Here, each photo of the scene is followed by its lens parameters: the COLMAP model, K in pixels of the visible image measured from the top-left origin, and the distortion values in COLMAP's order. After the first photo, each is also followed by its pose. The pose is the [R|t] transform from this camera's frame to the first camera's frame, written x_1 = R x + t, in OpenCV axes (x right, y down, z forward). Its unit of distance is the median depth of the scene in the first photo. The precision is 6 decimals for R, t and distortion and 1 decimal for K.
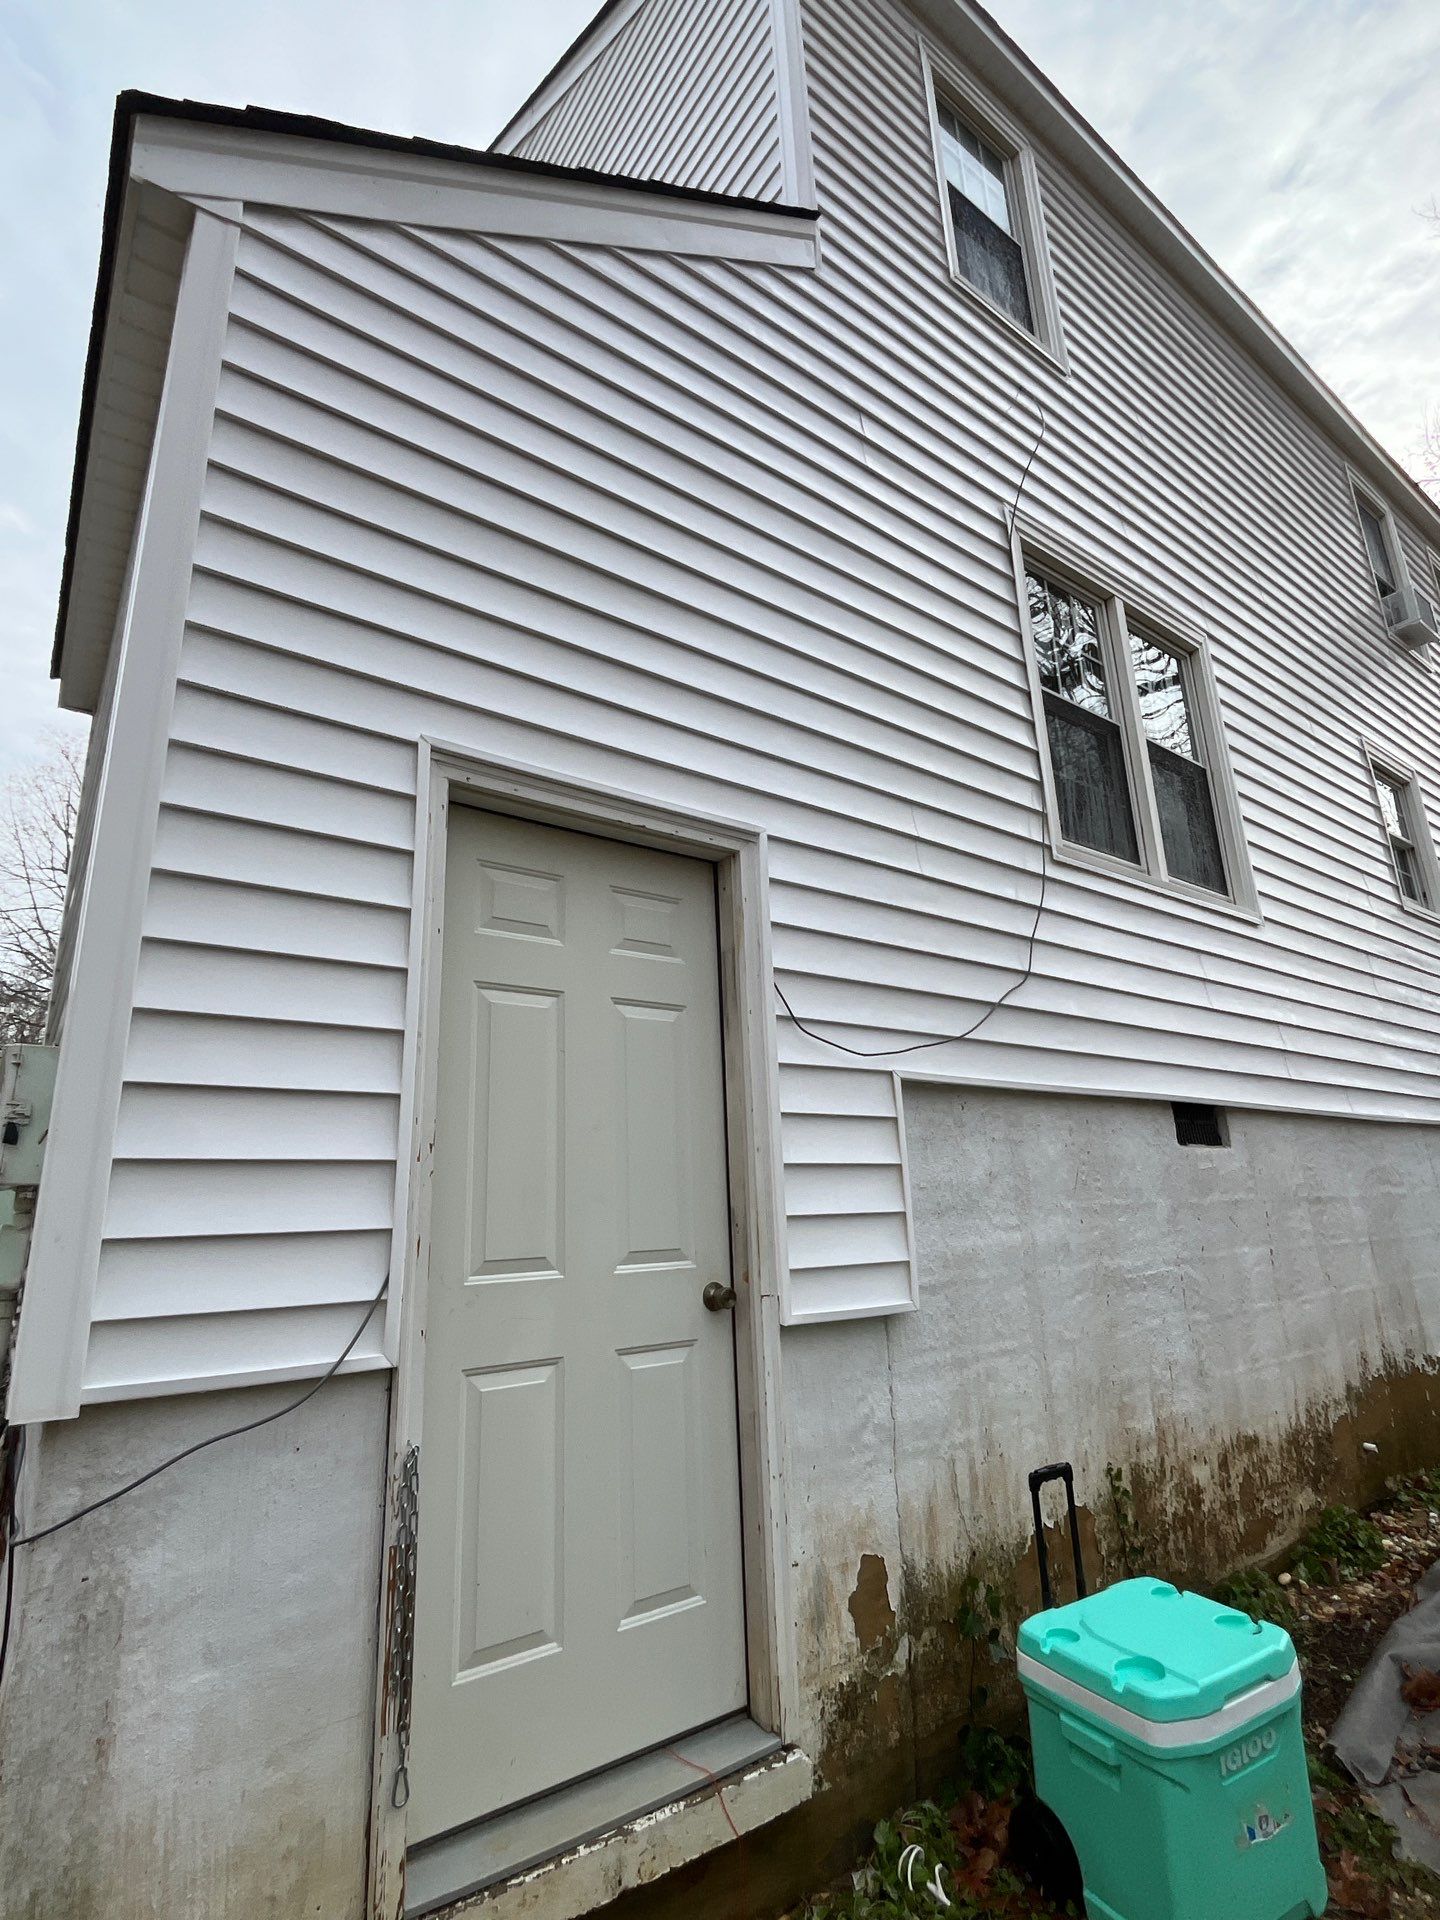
lens RADIAL K [[948.2, 0, 717.7], [0, 948.2, 960.3], [0, 0, 1]] dist [-0.003064, 0.000451]
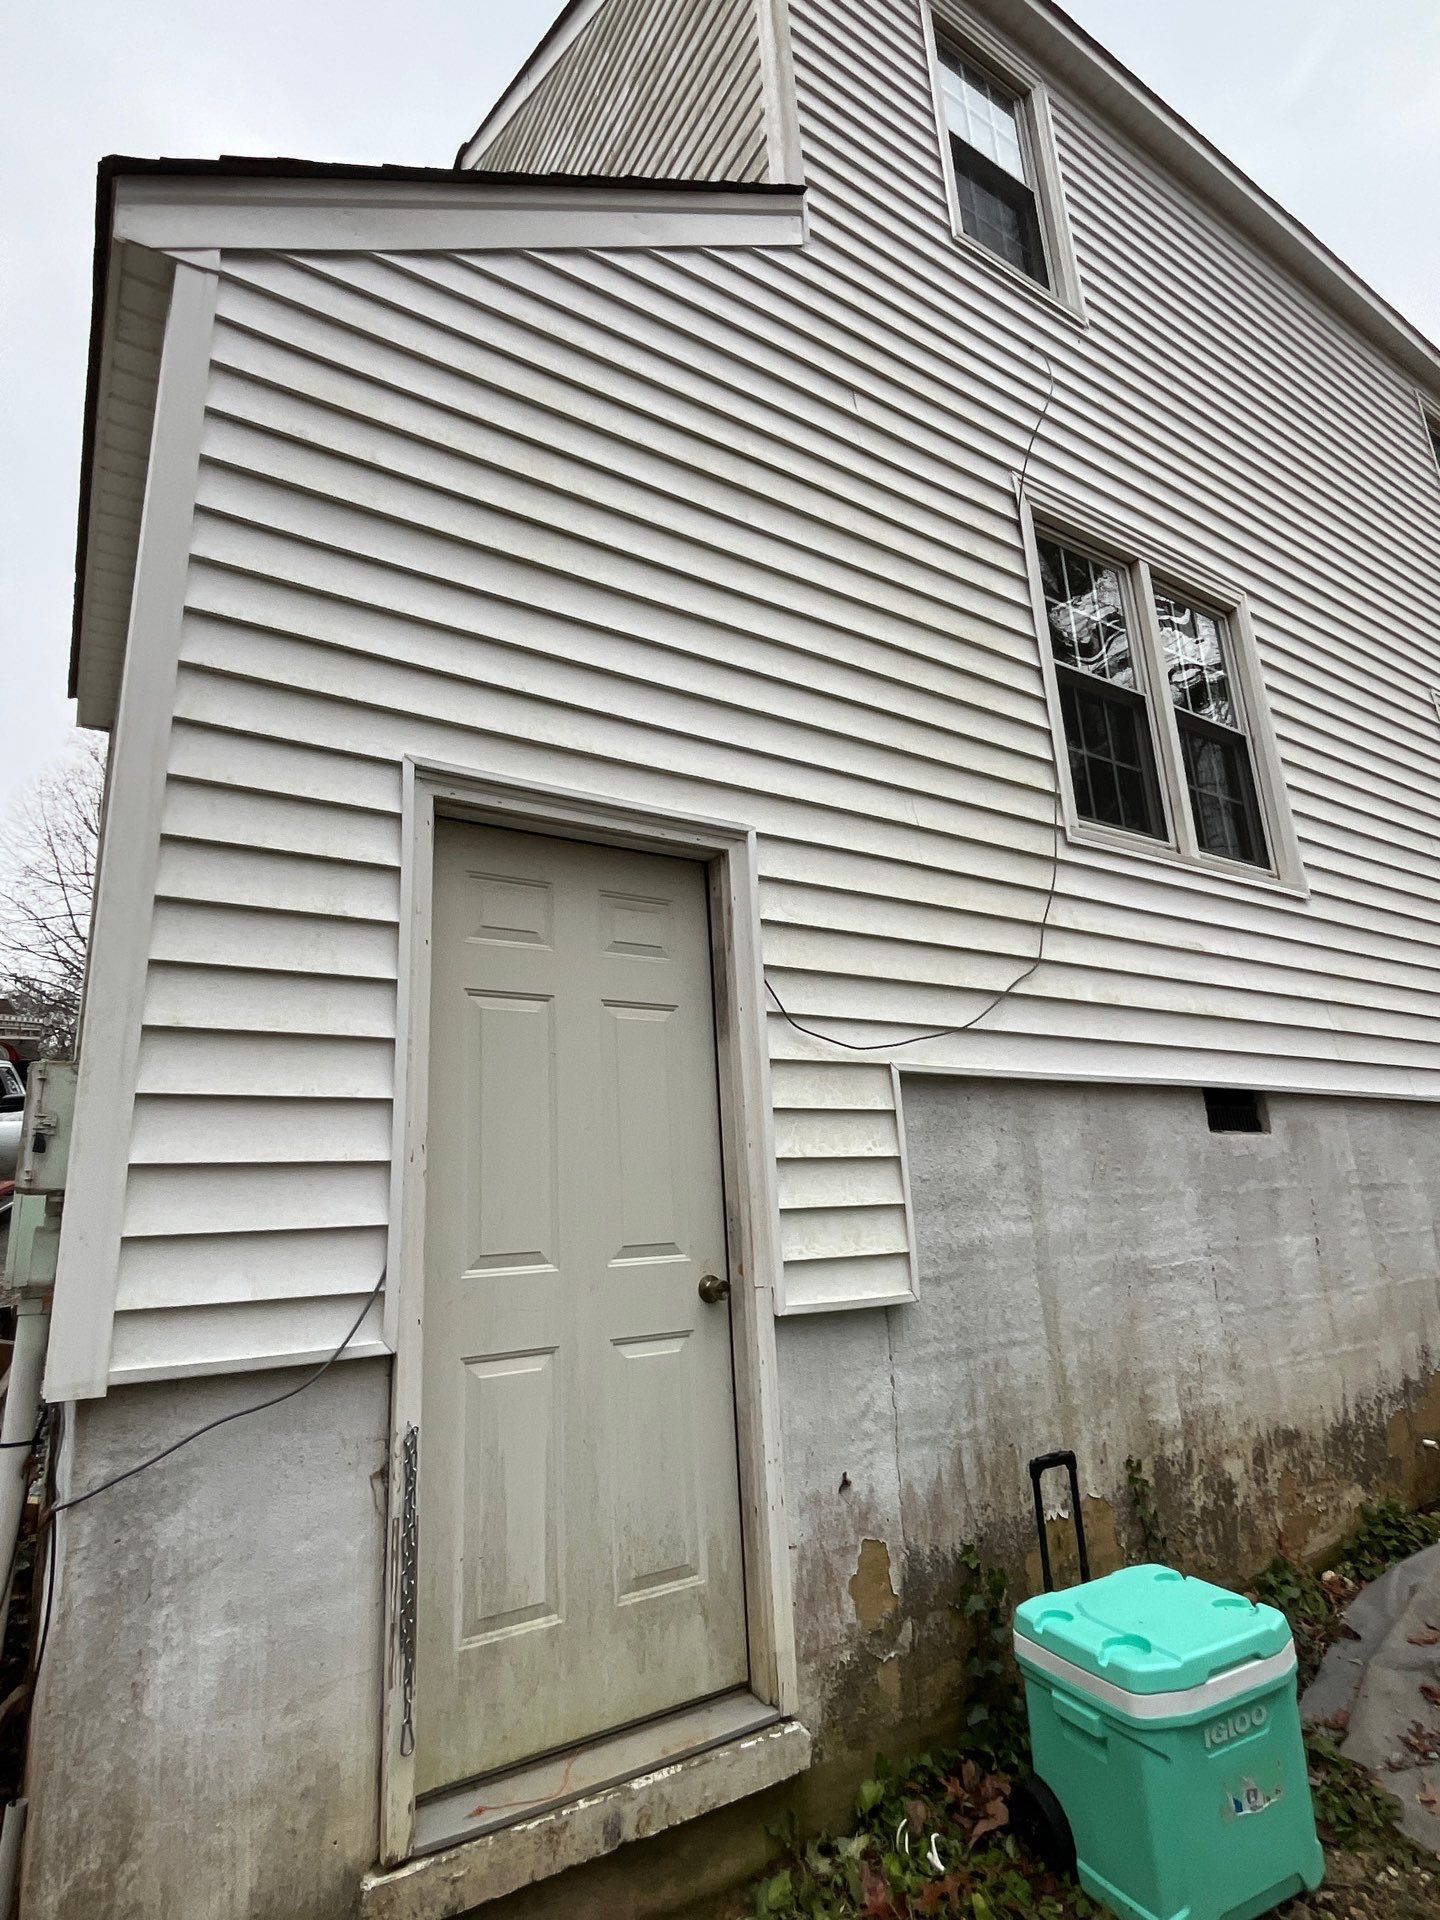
lens RADIAL K [[1017.9, 0, 722.0], [0, 1017.9, 959.8], [0, 0, 1]] dist [-0.003197, 0.002090]
pose [[0.997877, -0.030969, -0.057292, 0.082556], [0.031725, 0.999421, 0.012332, -0.013546], [0.056877, -0.014124, 0.998281, -0.090823]]
